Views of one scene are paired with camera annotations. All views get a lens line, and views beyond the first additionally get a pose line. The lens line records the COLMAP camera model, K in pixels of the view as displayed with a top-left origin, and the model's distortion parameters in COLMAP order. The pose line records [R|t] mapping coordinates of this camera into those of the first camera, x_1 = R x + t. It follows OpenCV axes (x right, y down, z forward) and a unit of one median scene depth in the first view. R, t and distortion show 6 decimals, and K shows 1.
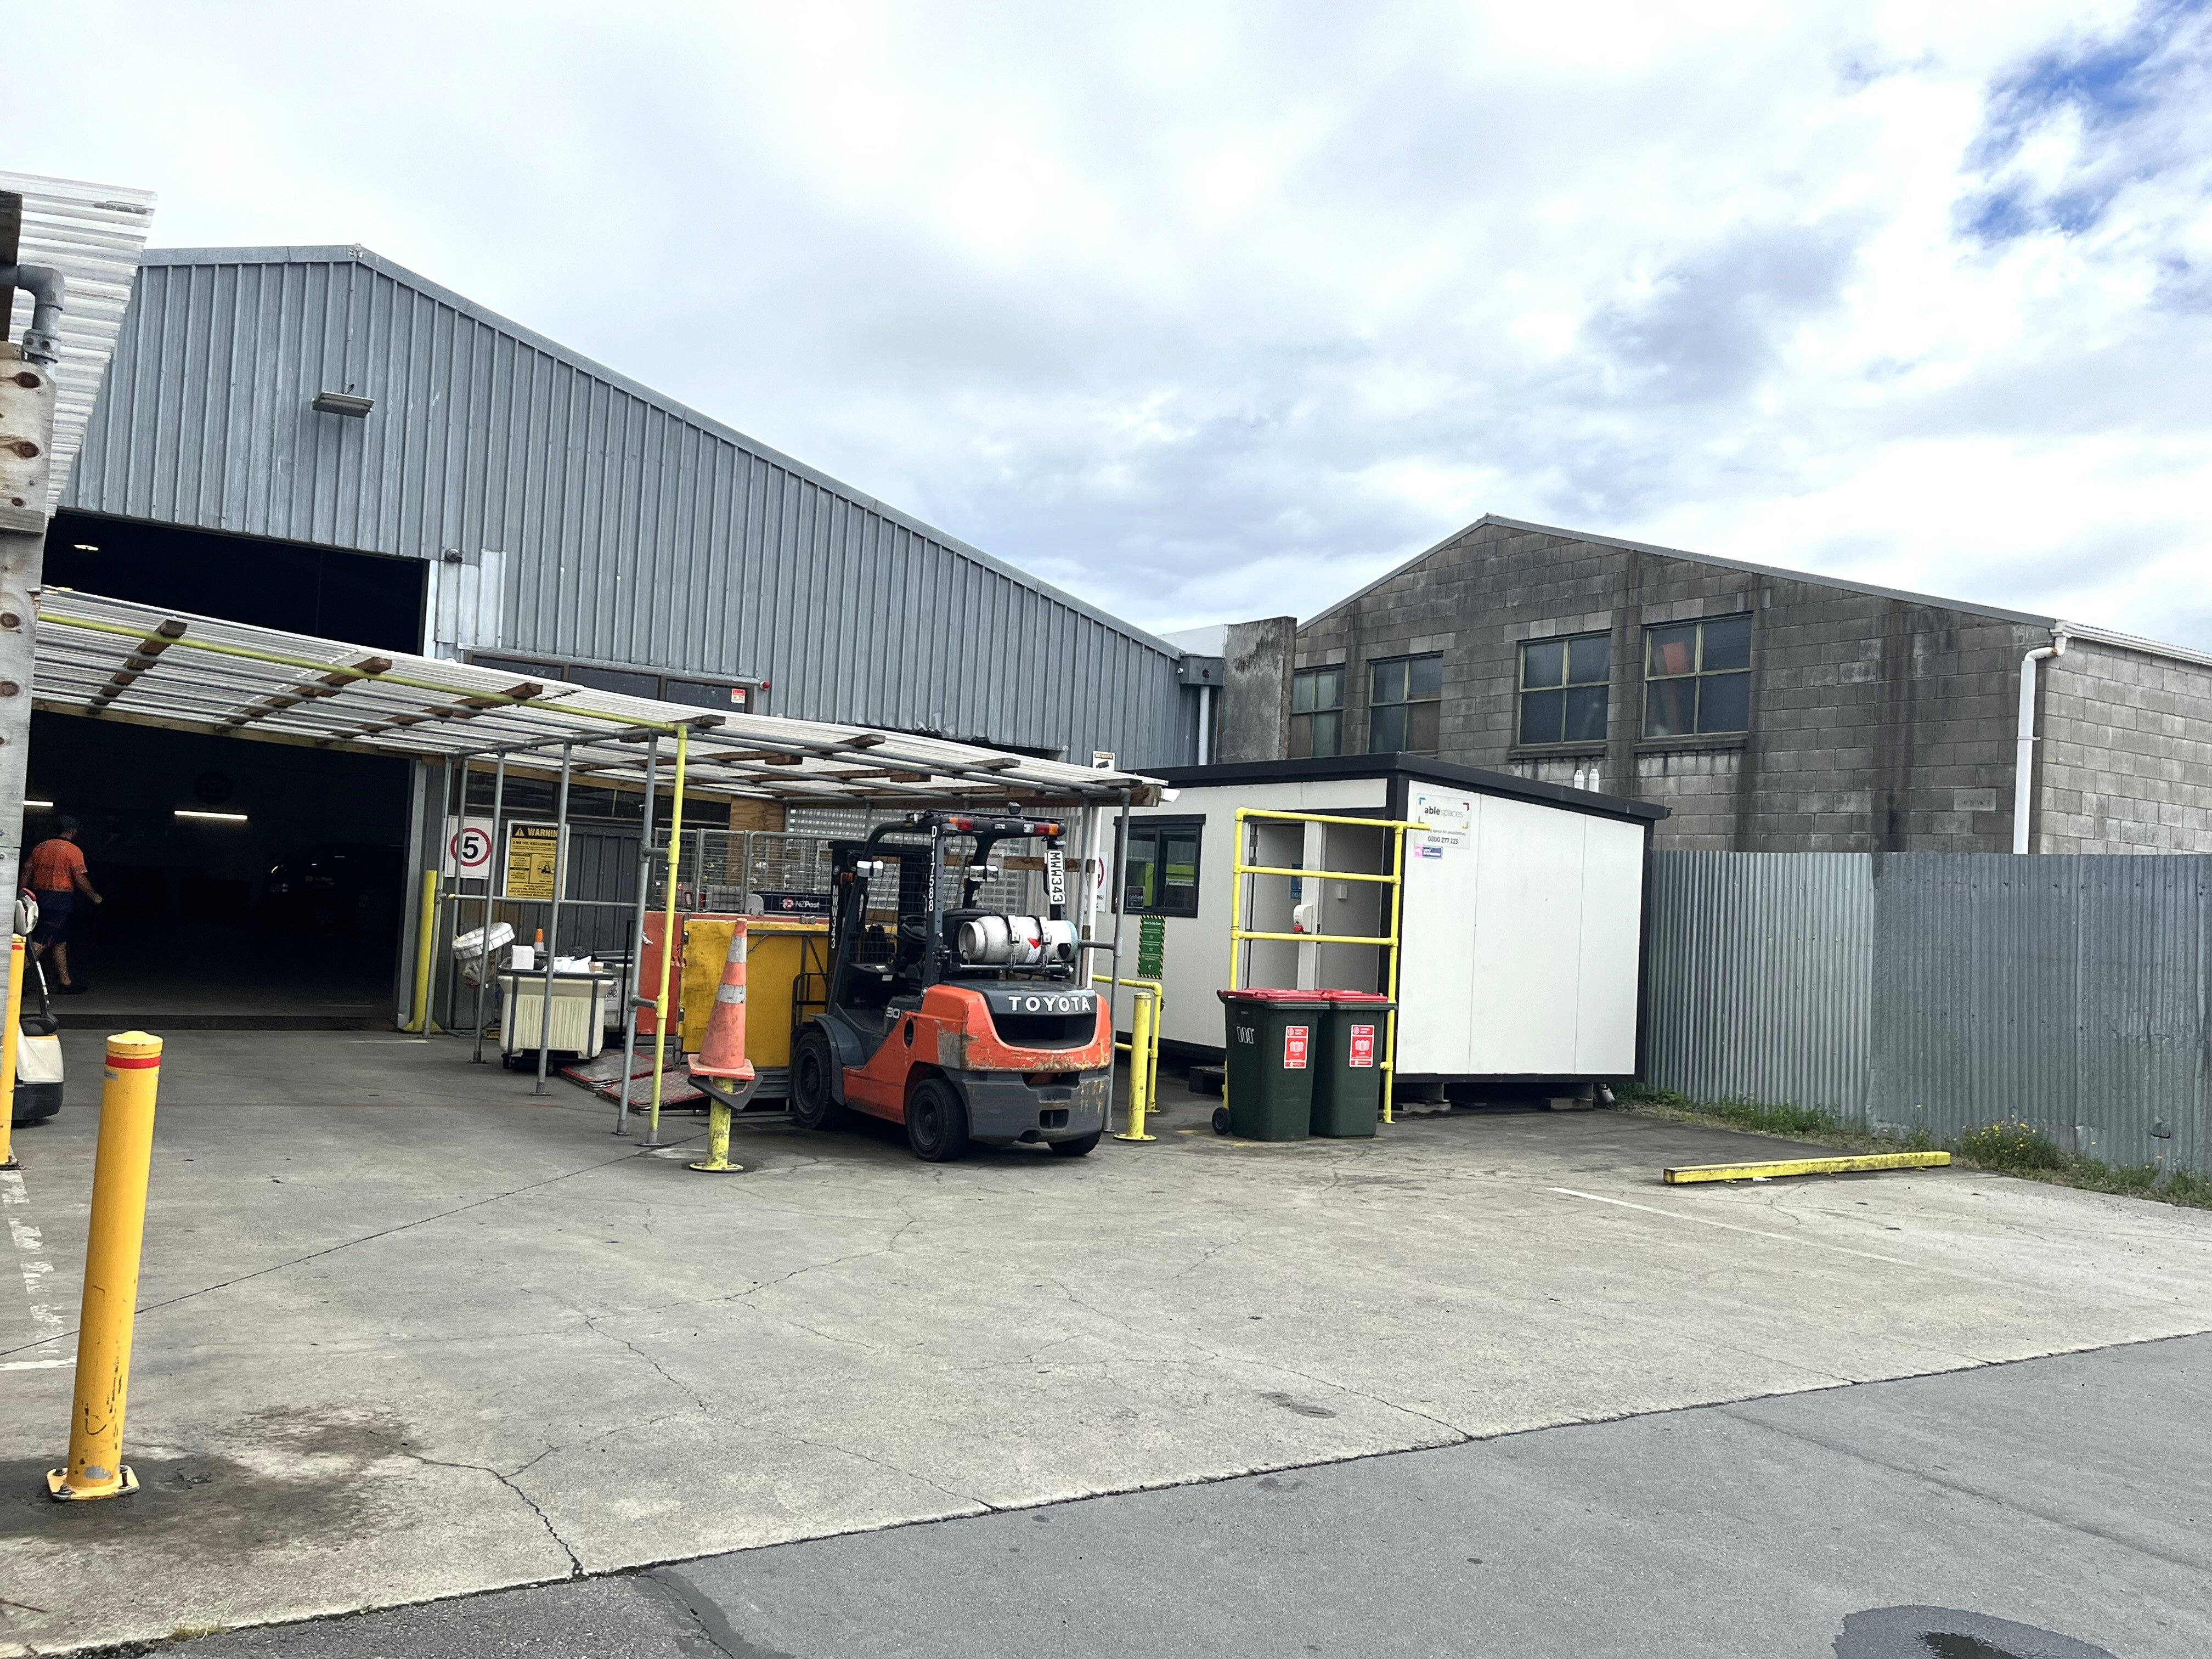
lens RADIAL K [[1836.7, 0, 1133.9], [0, 1836.7, 840.0], [0, 0, 1]] dist [0.079856, -0.103316]
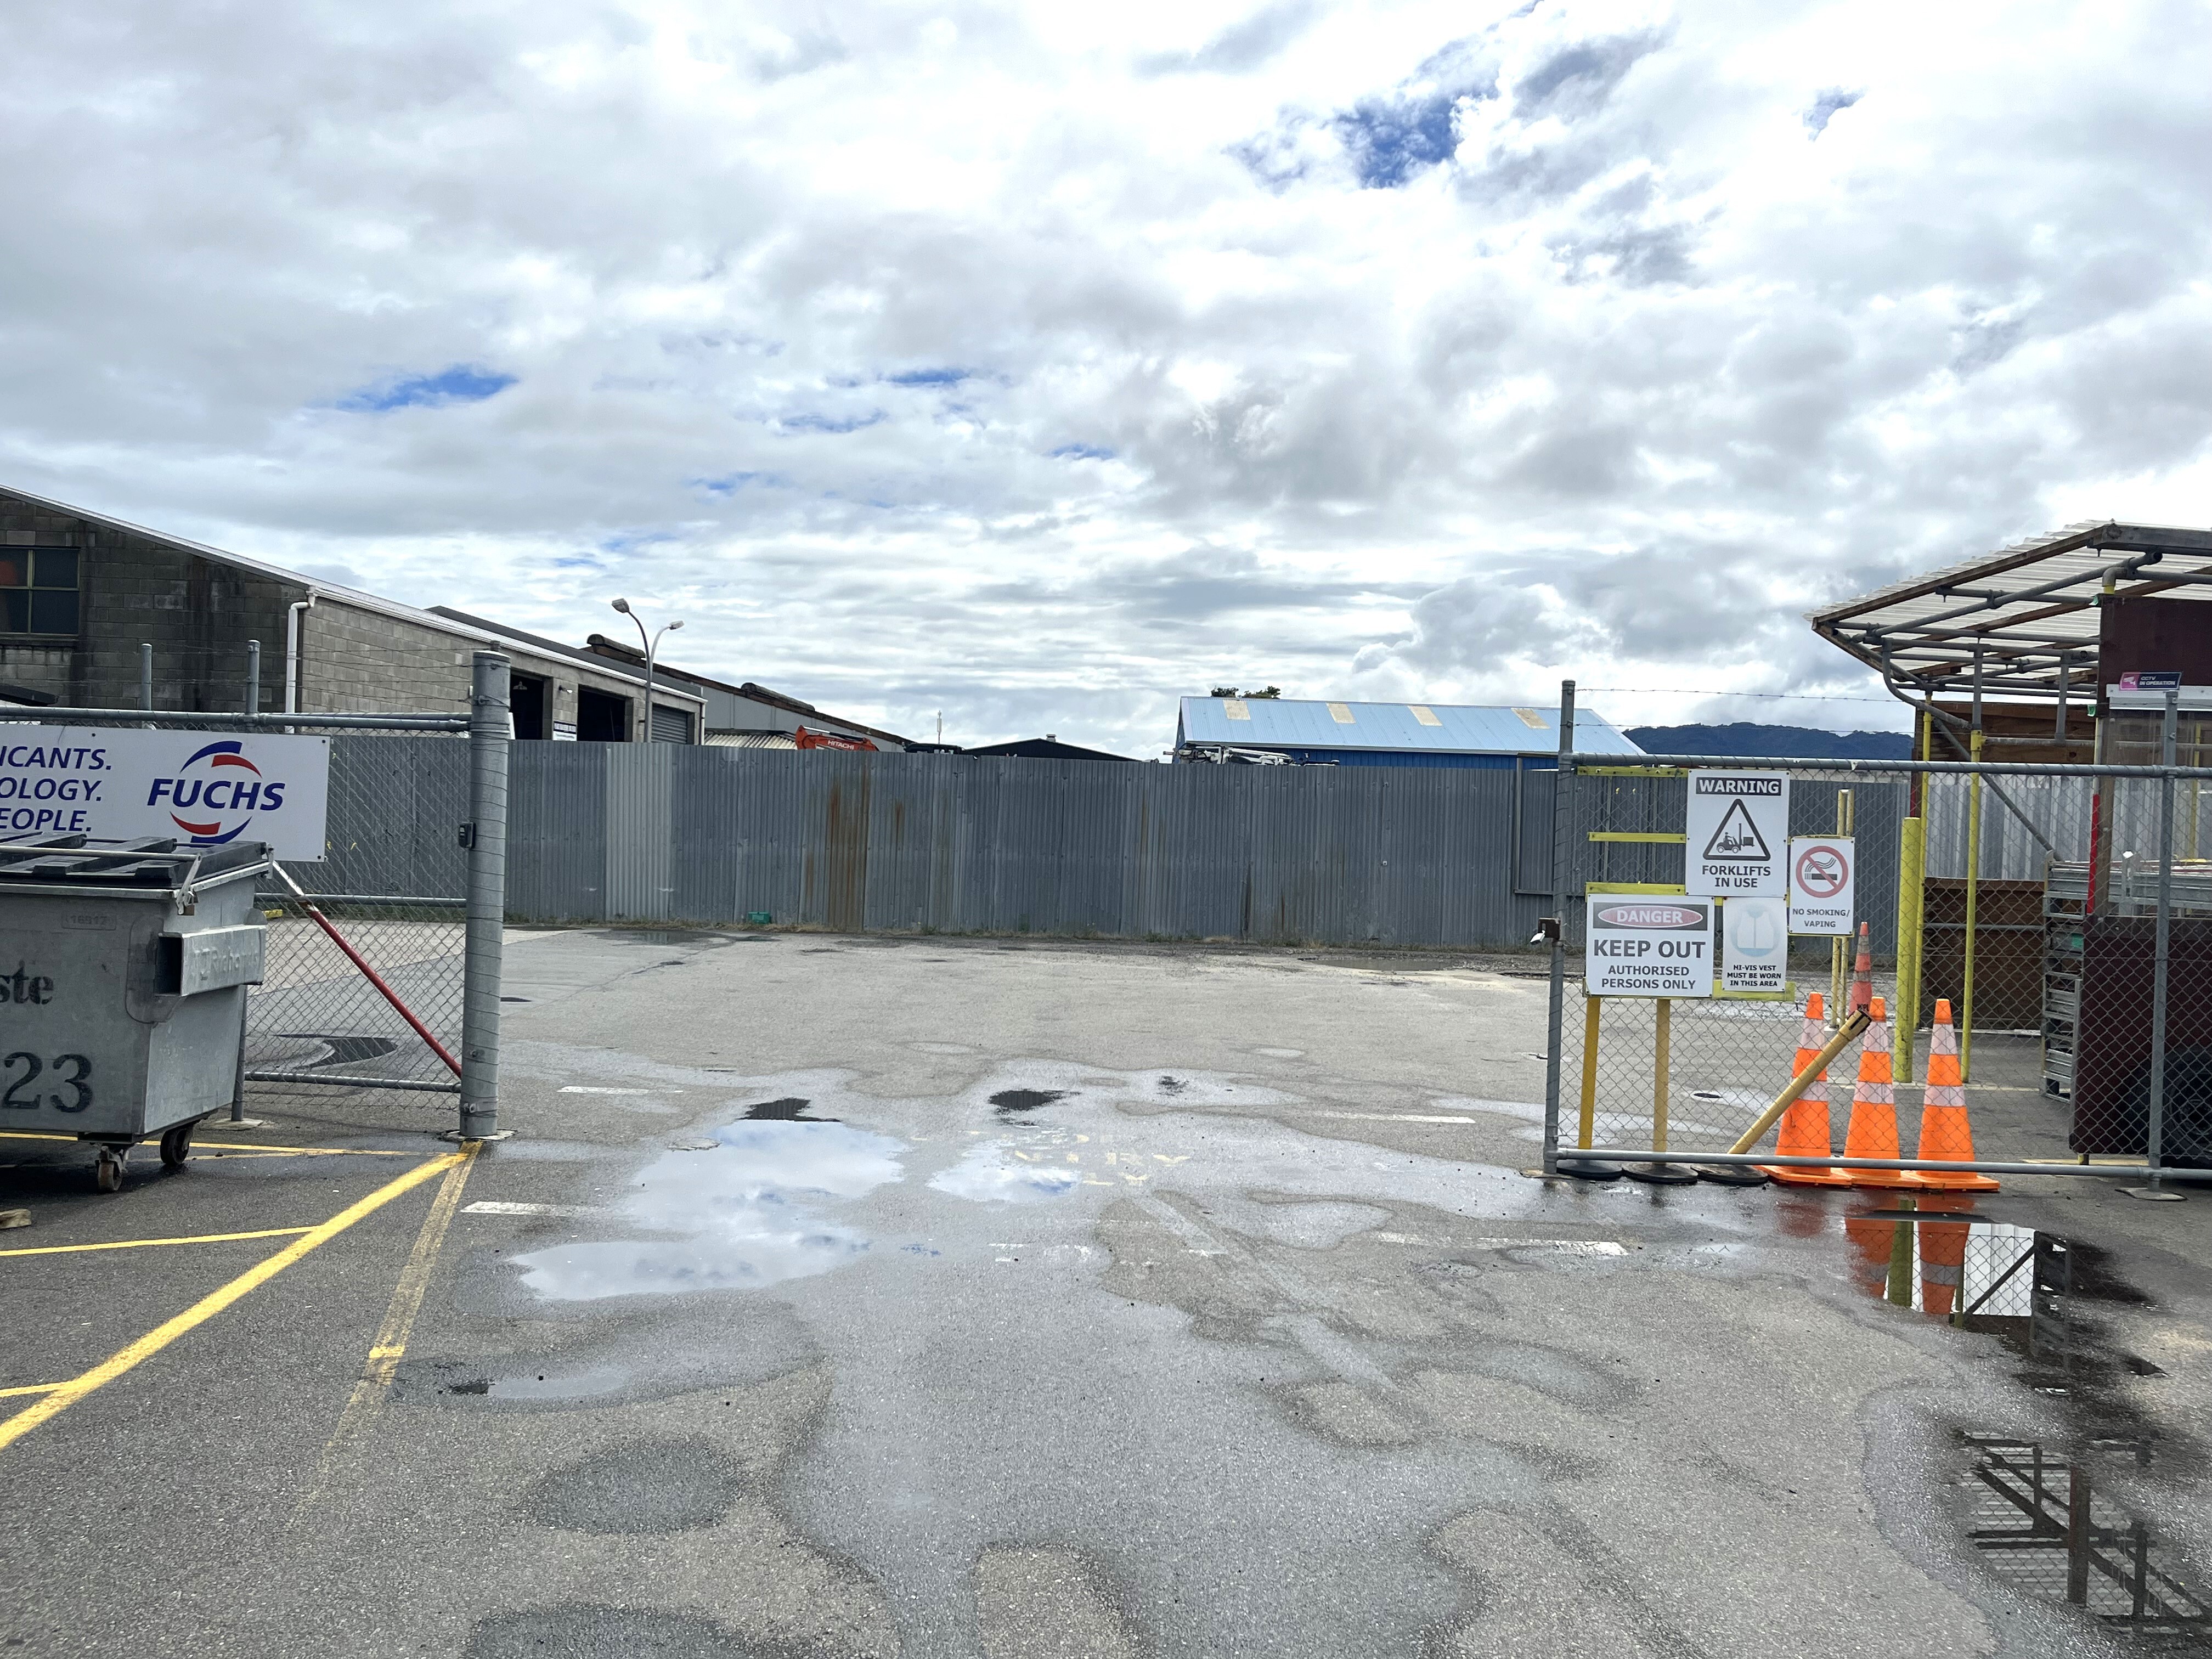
lens RADIAL K [[1836.7, 0, 1133.9], [0, 1836.7, 840.0], [0, 0, 1]] dist [0.079856, -0.103316]
pose [[0.544025, -0.046128, 0.837800, -0.433486], [-0.030431, 0.996746, 0.074640, -0.036606], [-0.838517, -0.066101, 0.540851, -0.441192]]
